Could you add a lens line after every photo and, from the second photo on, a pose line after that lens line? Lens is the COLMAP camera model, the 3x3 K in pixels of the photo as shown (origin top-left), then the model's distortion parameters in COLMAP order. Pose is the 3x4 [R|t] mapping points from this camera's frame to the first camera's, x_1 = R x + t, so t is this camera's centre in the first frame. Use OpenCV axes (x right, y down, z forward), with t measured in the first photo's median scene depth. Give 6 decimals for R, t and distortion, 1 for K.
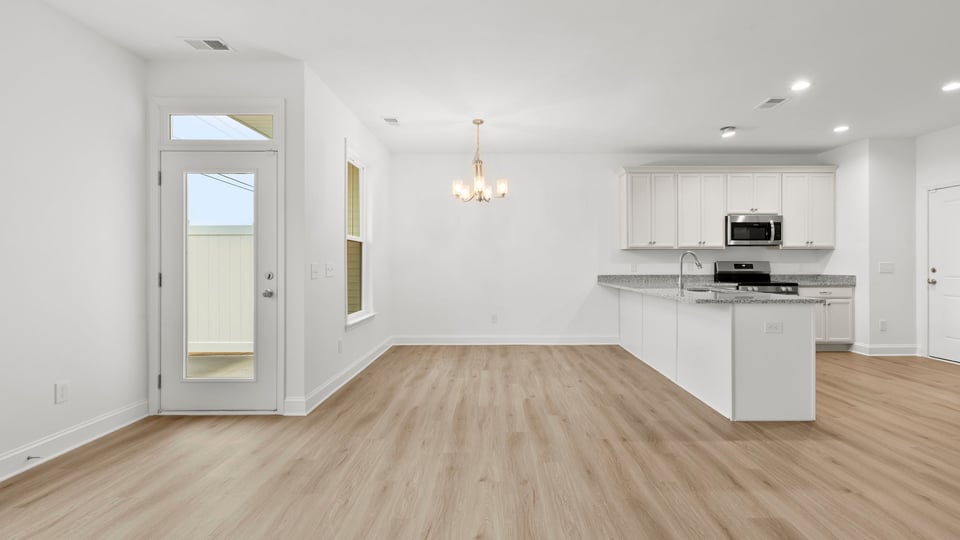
lens RADIAL K [[418.0, 0, 511.4], [0, 418.0, 263.4], [0, 0, 1]] dist [0.000609, 0.000017]
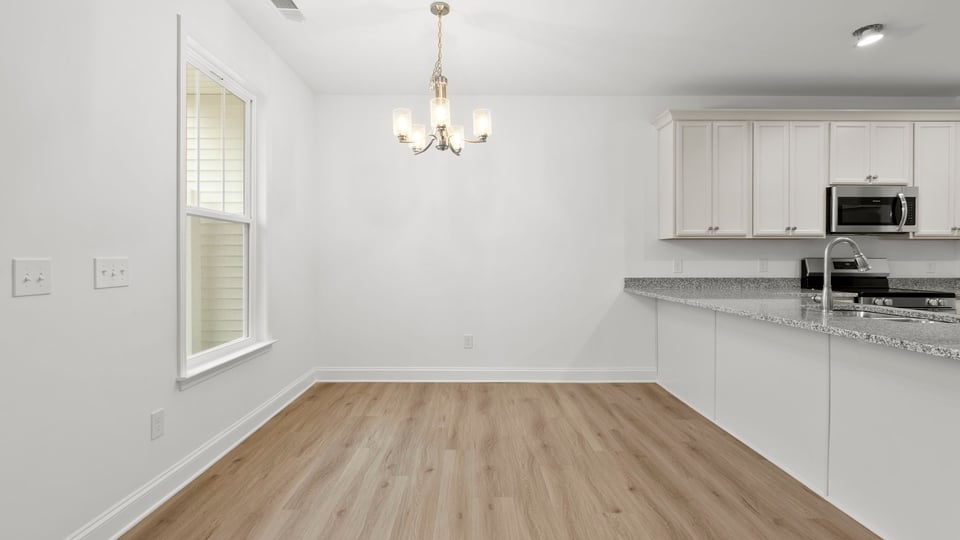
lens RADIAL K [[430.6, 0, 486.9], [0, 430.6, 262.5], [0, 0, 1]] dist [0.000182, -0.000124]
pose [[0.999977, 0.003746, -0.005603, -0.009195], [-0.003700, 0.999960, 0.008197, -0.000961], [0.005634, -0.008176, 0.999951, 0.334699]]
